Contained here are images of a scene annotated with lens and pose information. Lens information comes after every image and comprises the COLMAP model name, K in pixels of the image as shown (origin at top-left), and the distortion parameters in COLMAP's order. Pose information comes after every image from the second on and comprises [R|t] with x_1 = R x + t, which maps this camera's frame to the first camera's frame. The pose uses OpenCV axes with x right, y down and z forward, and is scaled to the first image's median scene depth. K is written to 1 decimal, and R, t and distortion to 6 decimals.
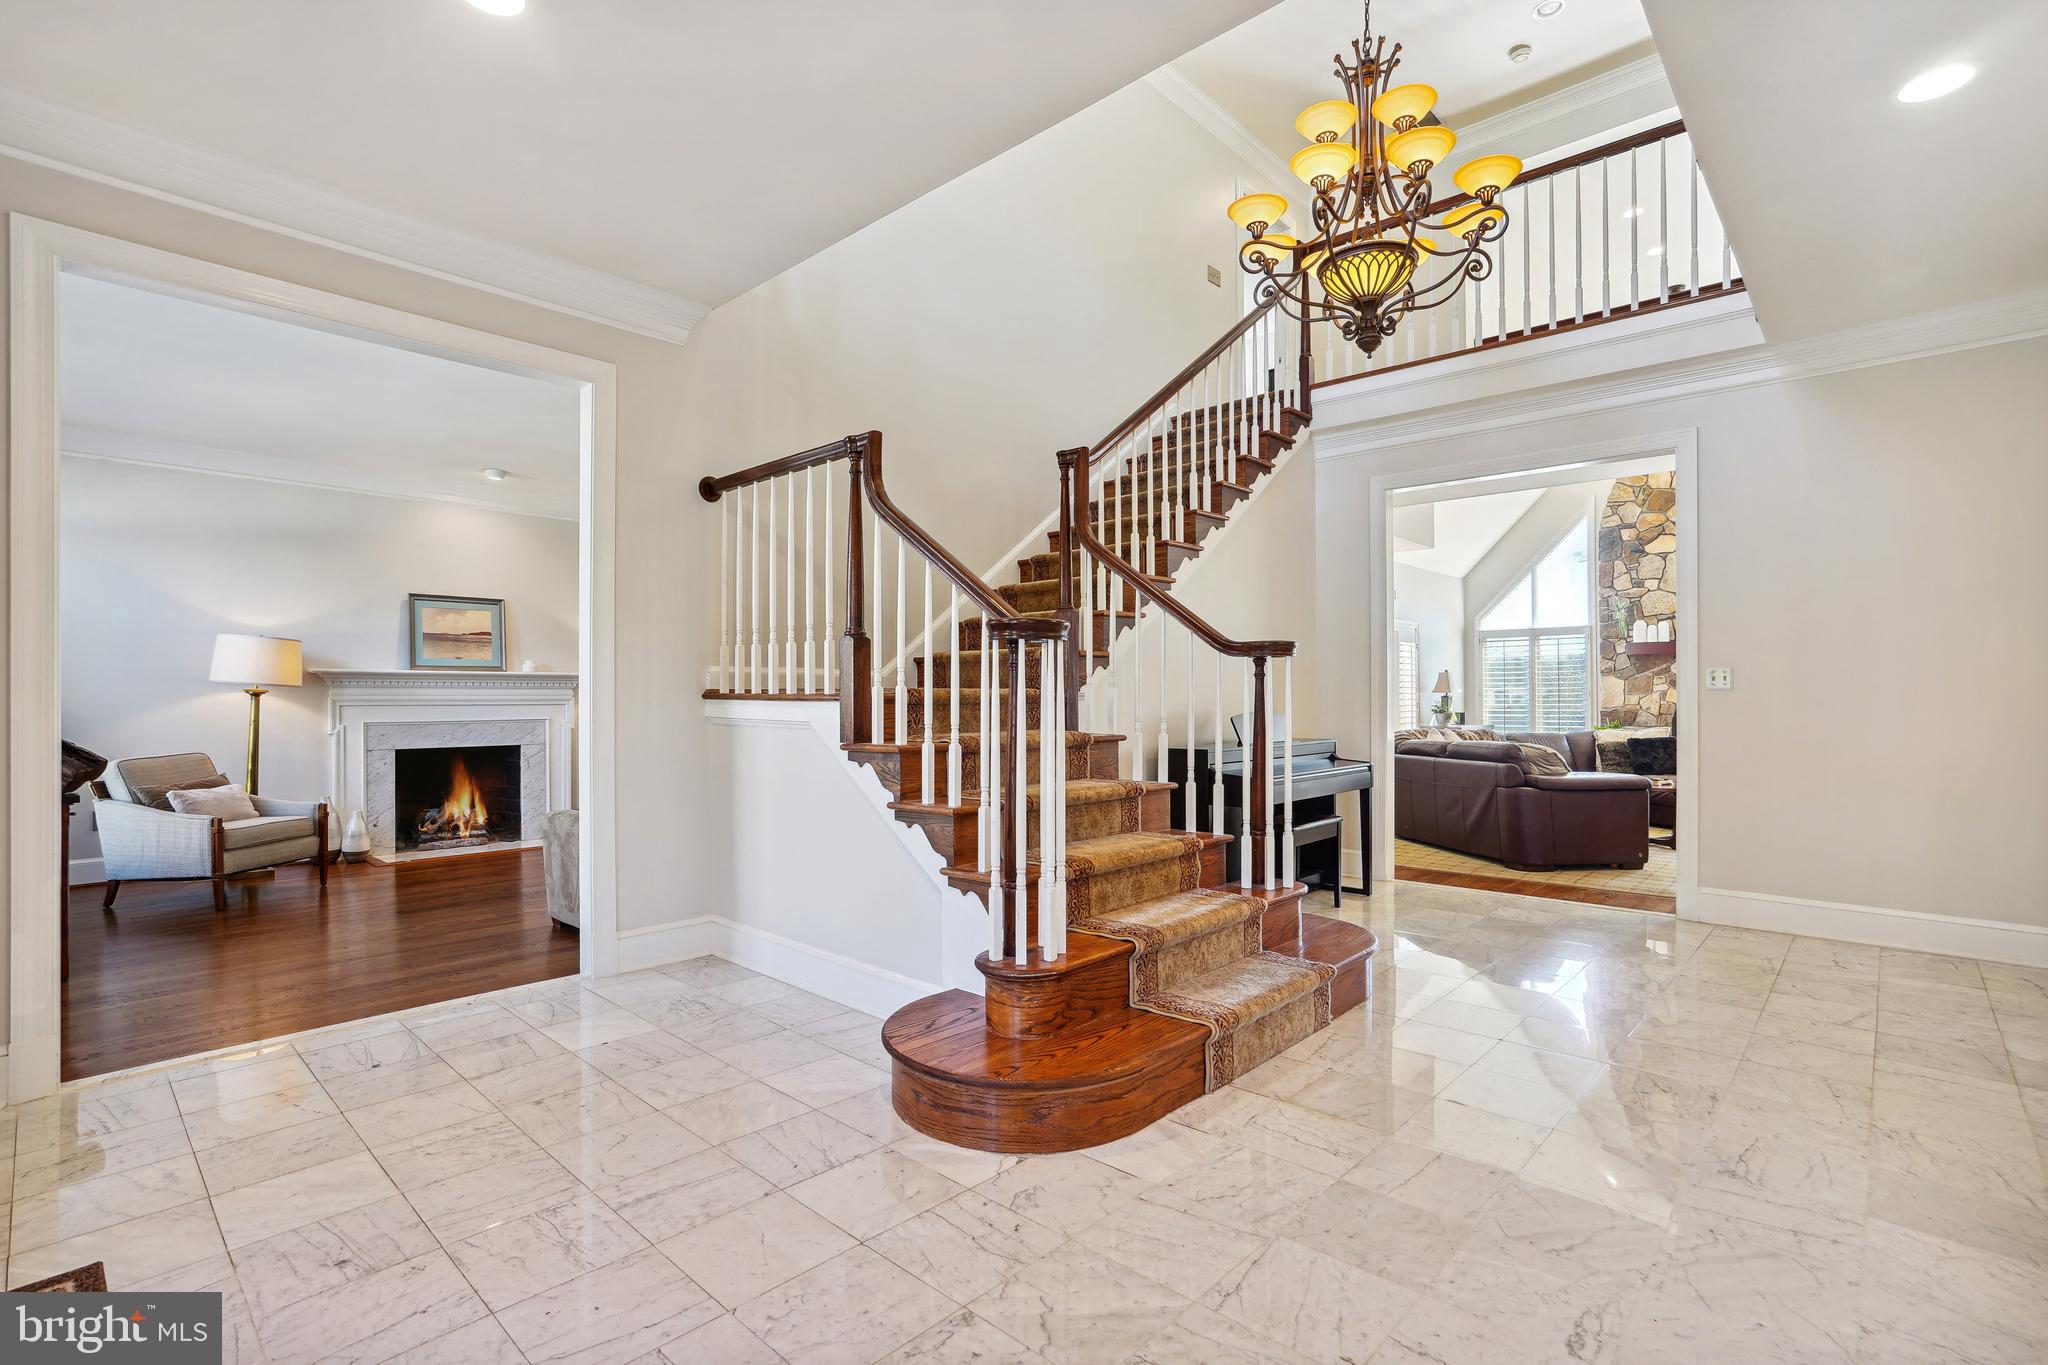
lens RADIAL K [[952.4, 0, 1021.0], [0, 952.4, 690.8], [0, 0, 1]] dist [-0.016460, 0.001341]
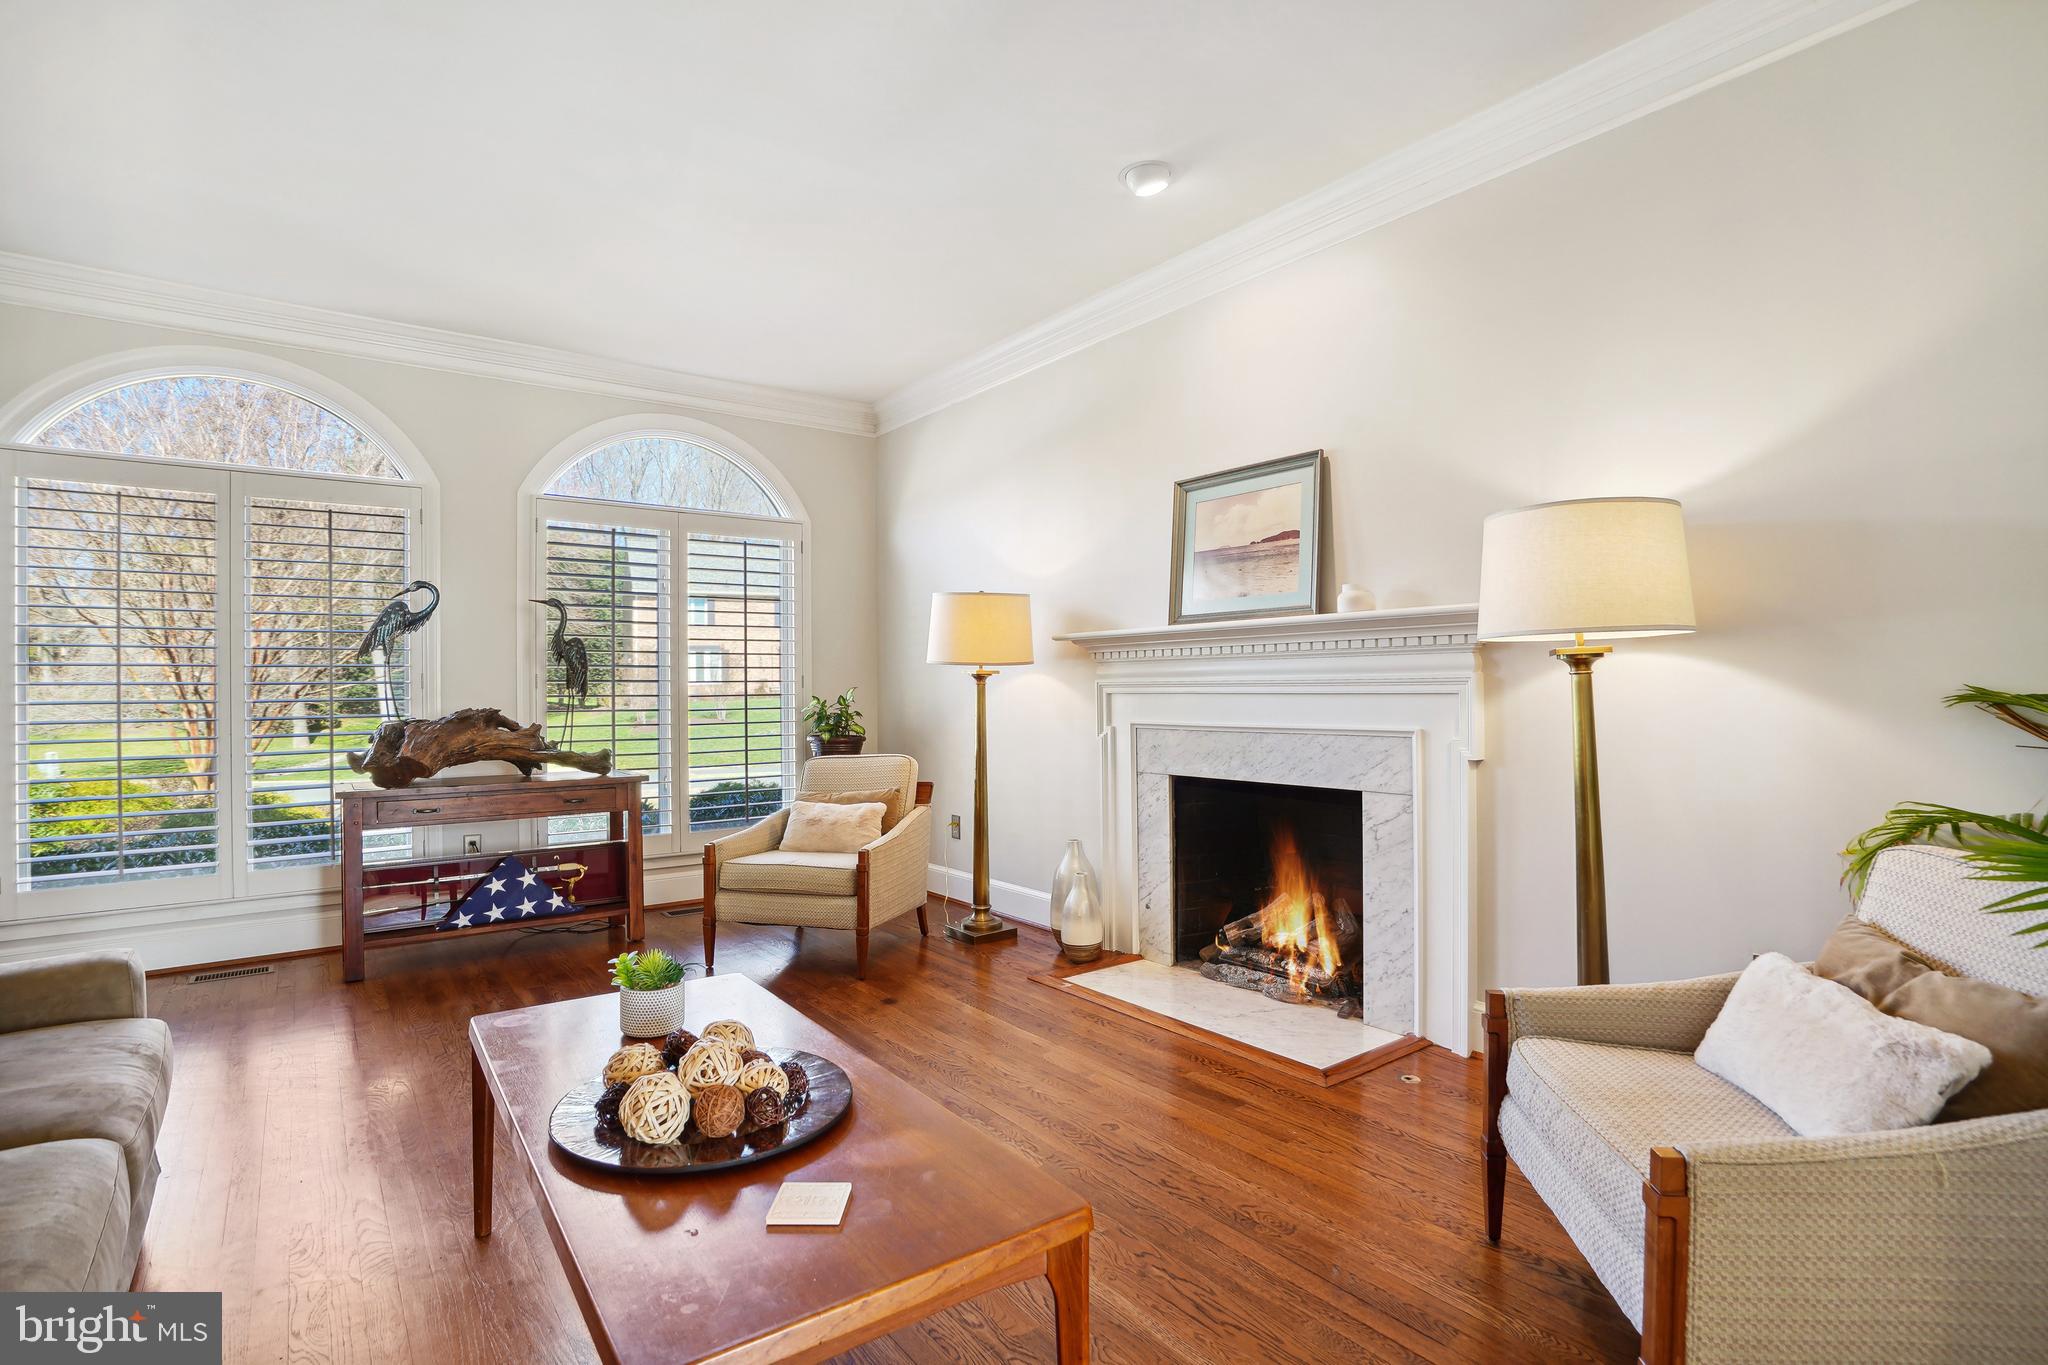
lens RADIAL K [[952.4, 0, 1023.5], [0, 952.4, 687.8], [0, 0, 1]] dist [-0.016460, 0.001341]
pose [[-0.157385, 0.000466, -0.987537, -0.105243], [0.013782, 0.999904, -0.001725, 0.011361], [0.987441, -0.013882, -0.157376, 0.966803]]
